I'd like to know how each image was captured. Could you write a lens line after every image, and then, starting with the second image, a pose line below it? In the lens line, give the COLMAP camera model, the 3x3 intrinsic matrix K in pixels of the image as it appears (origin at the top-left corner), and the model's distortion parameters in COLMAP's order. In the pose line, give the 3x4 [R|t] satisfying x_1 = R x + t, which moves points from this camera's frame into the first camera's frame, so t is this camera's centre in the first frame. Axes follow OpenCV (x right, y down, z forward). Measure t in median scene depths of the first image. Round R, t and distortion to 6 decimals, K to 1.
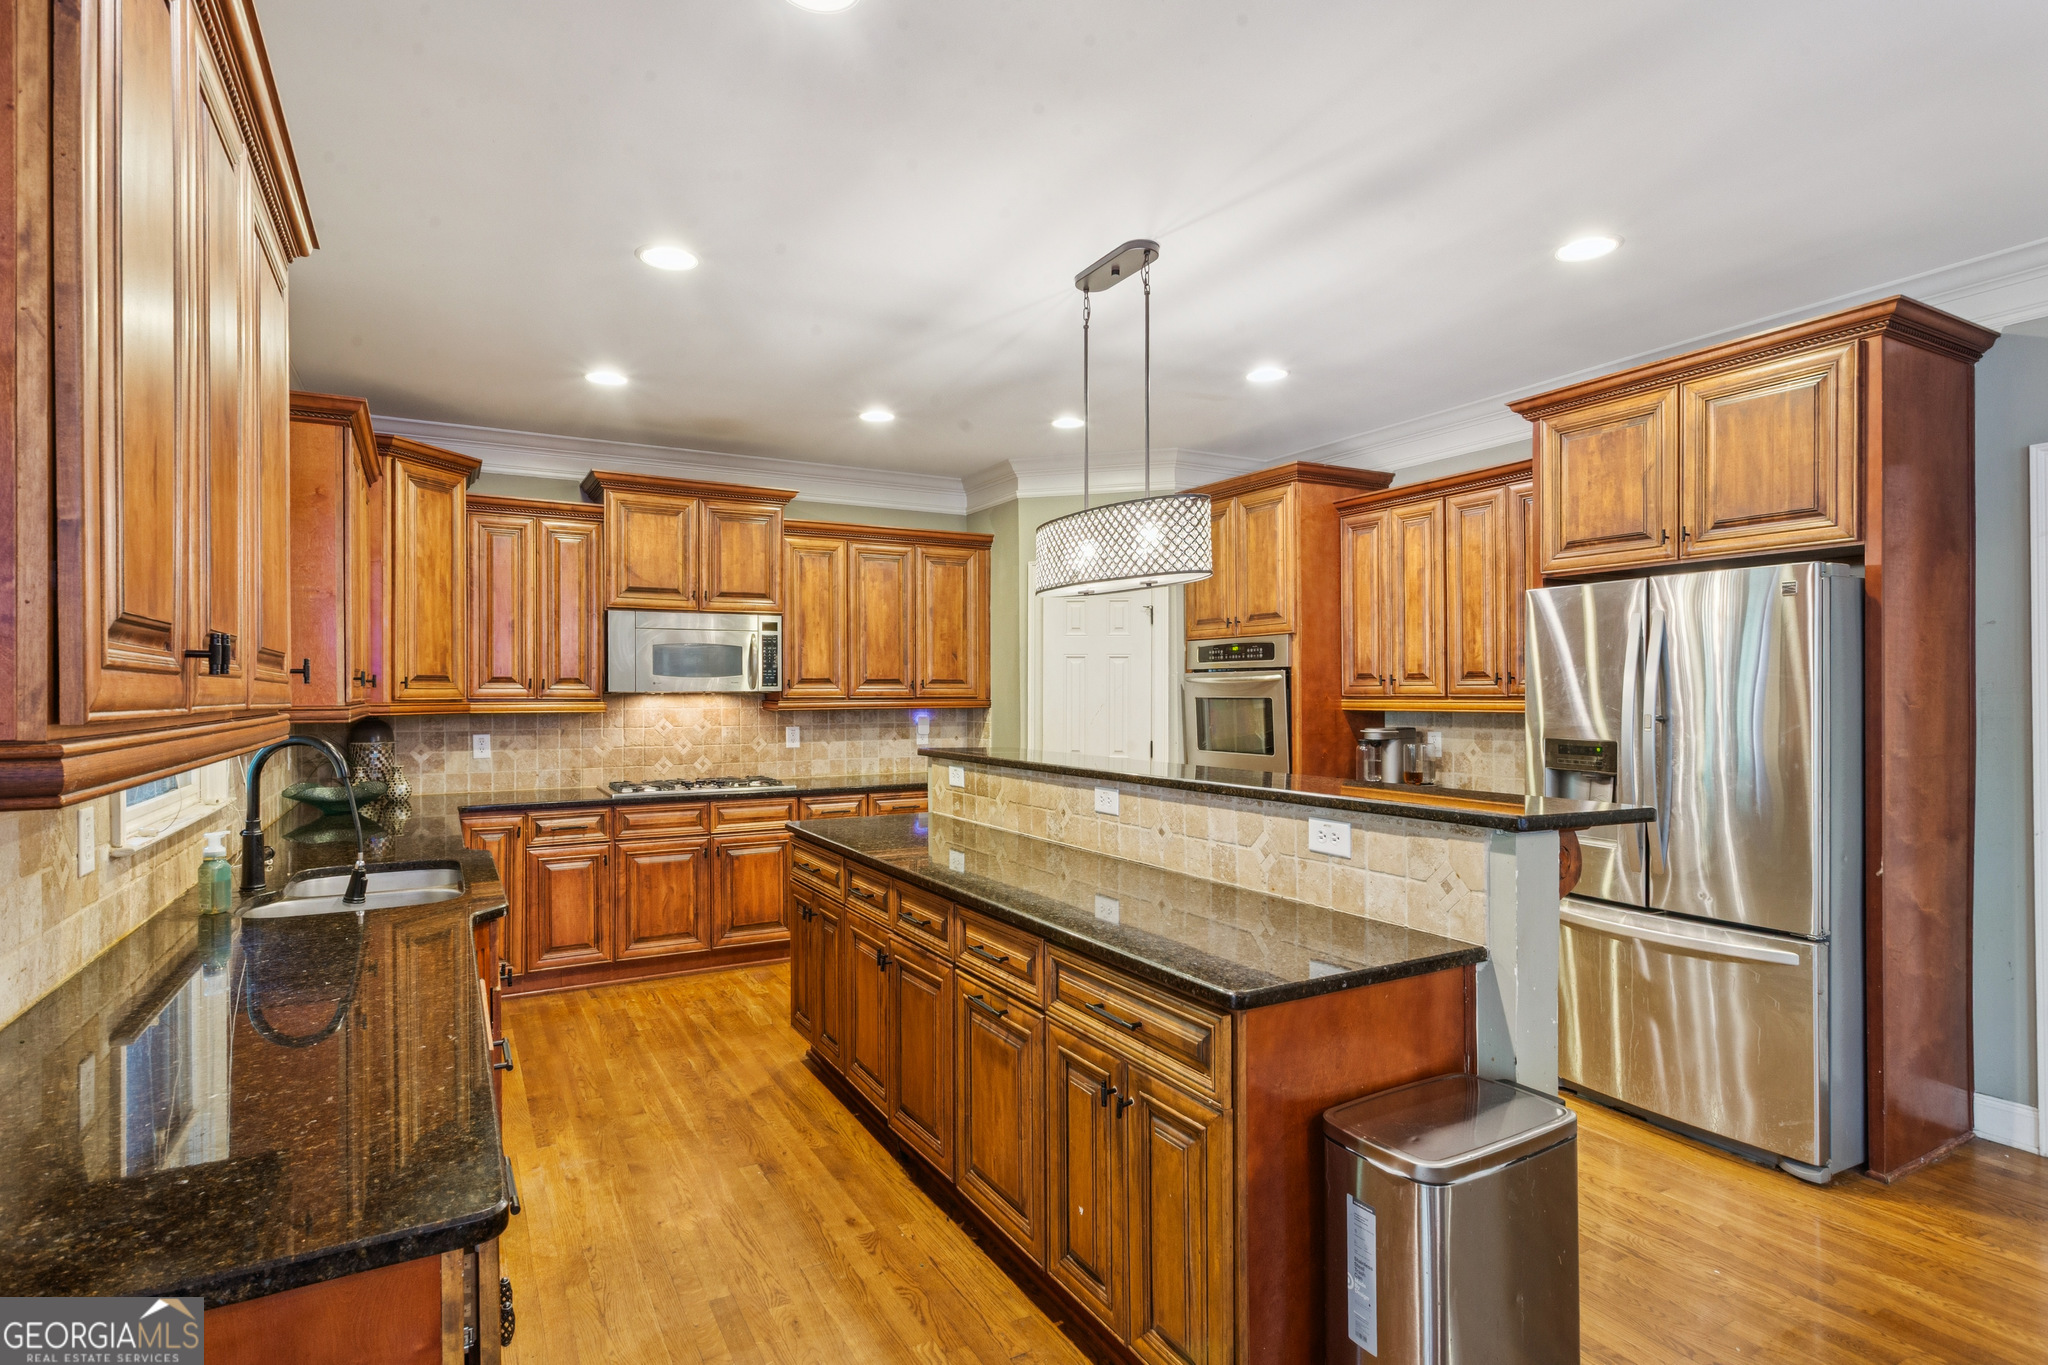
lens RADIAL K [[1022.9, 0, 1024.0], [0, 1022.9, 682.5], [0, 0, 1]] dist [0.121857, 0.000313]
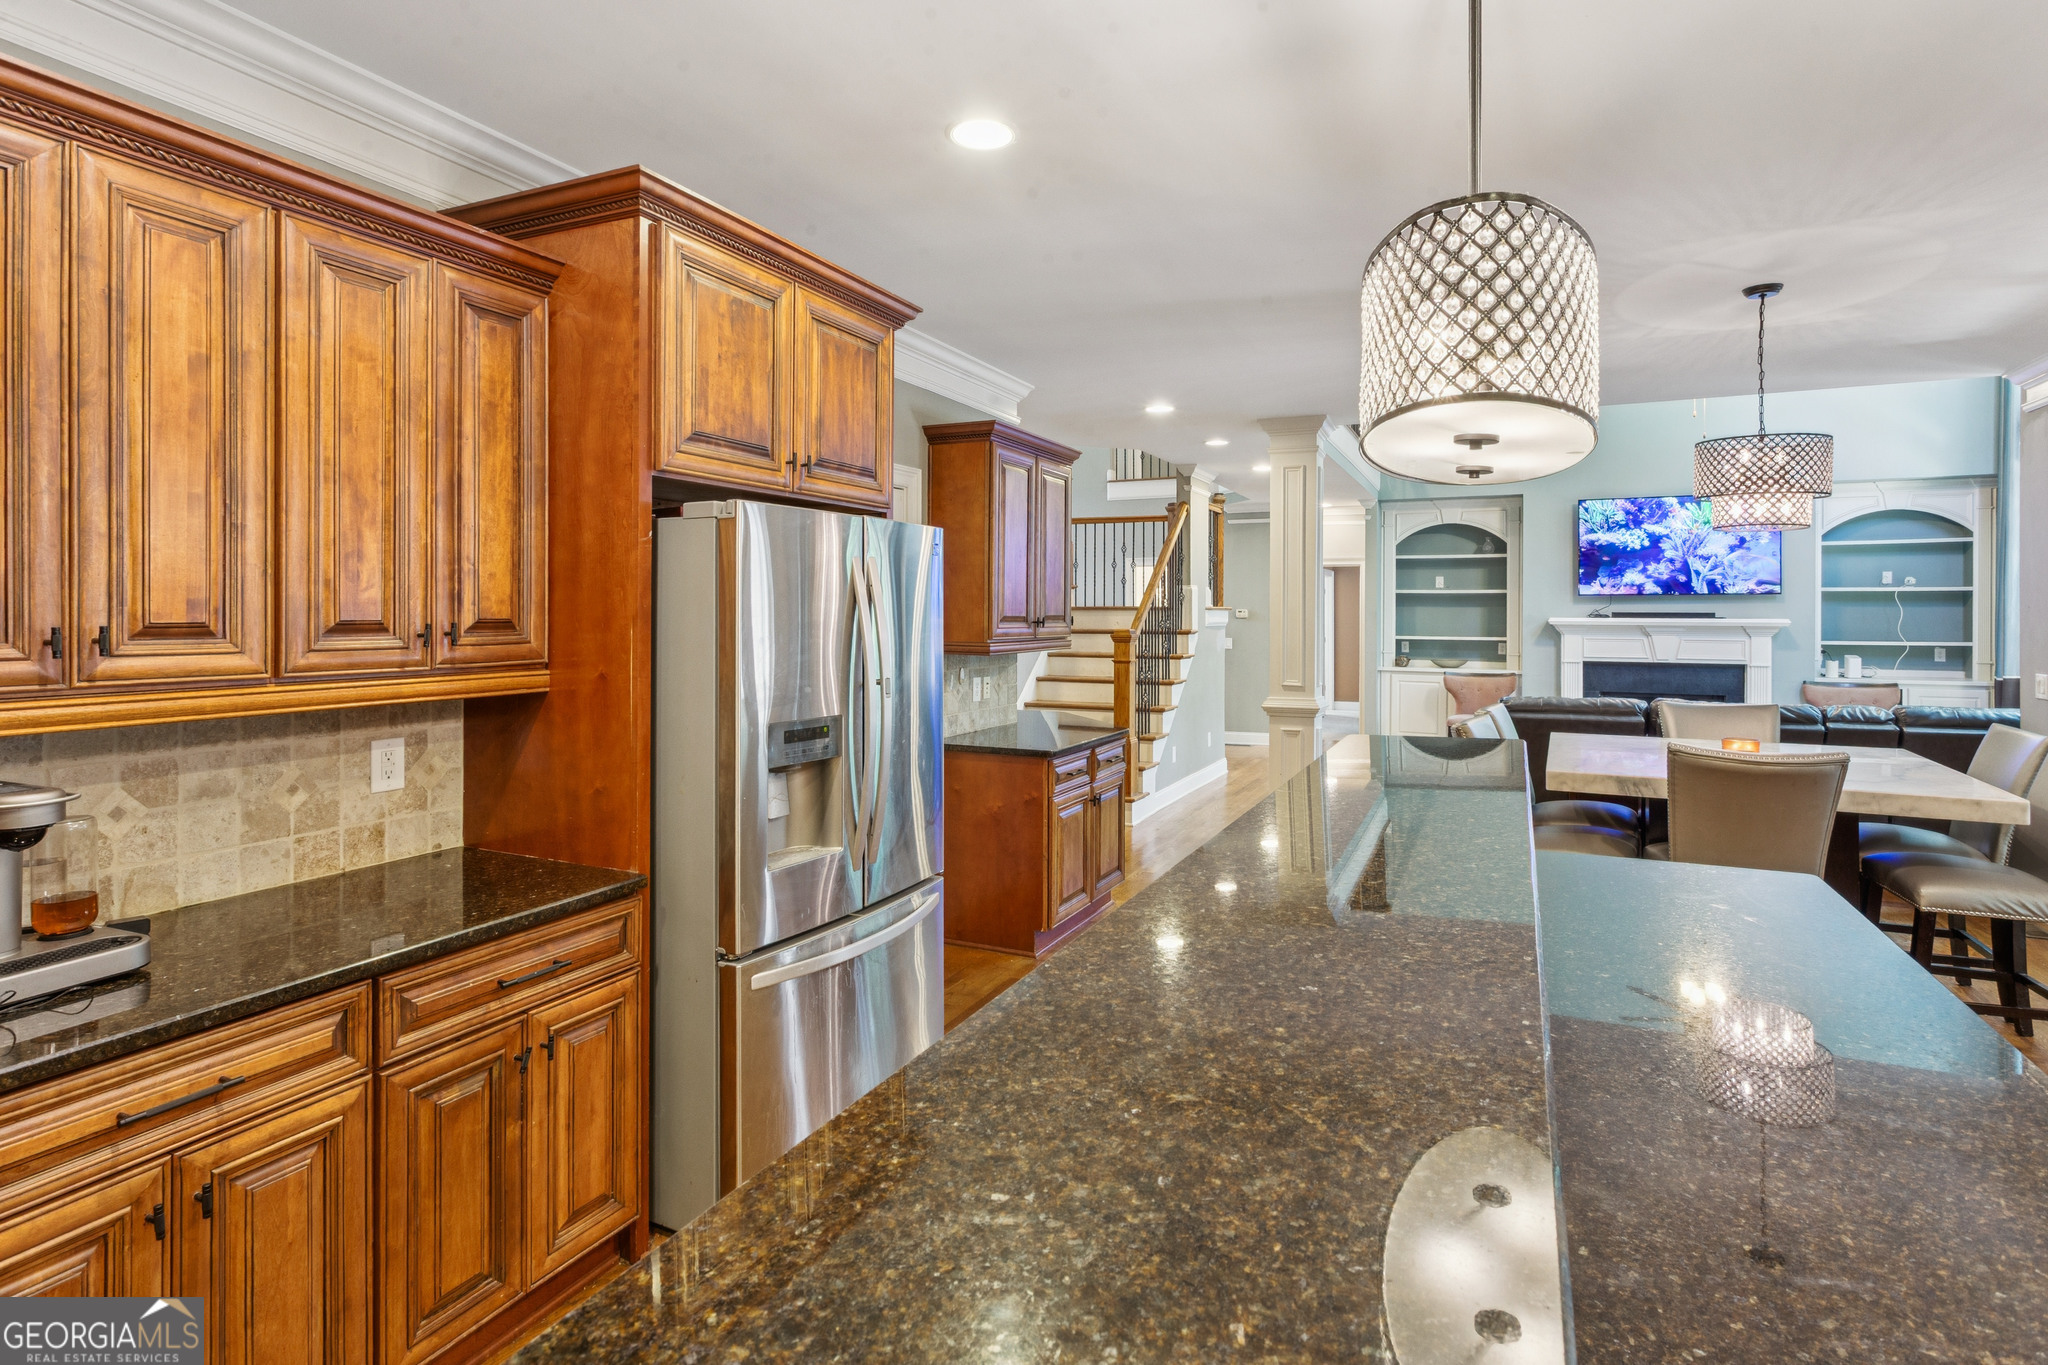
lens RADIAL K [[1073.5, 0, 1025.5], [0, 1073.5, 617.9], [0, 0, 1]] dist [0.000018, 0.000113]
pose [[-0.584695, 0.000466, 0.811253, -0.160653], [-0.004015, 0.999986, -0.003469, -0.013442], [-0.811243, -0.005286, -0.584685, 1.242801]]
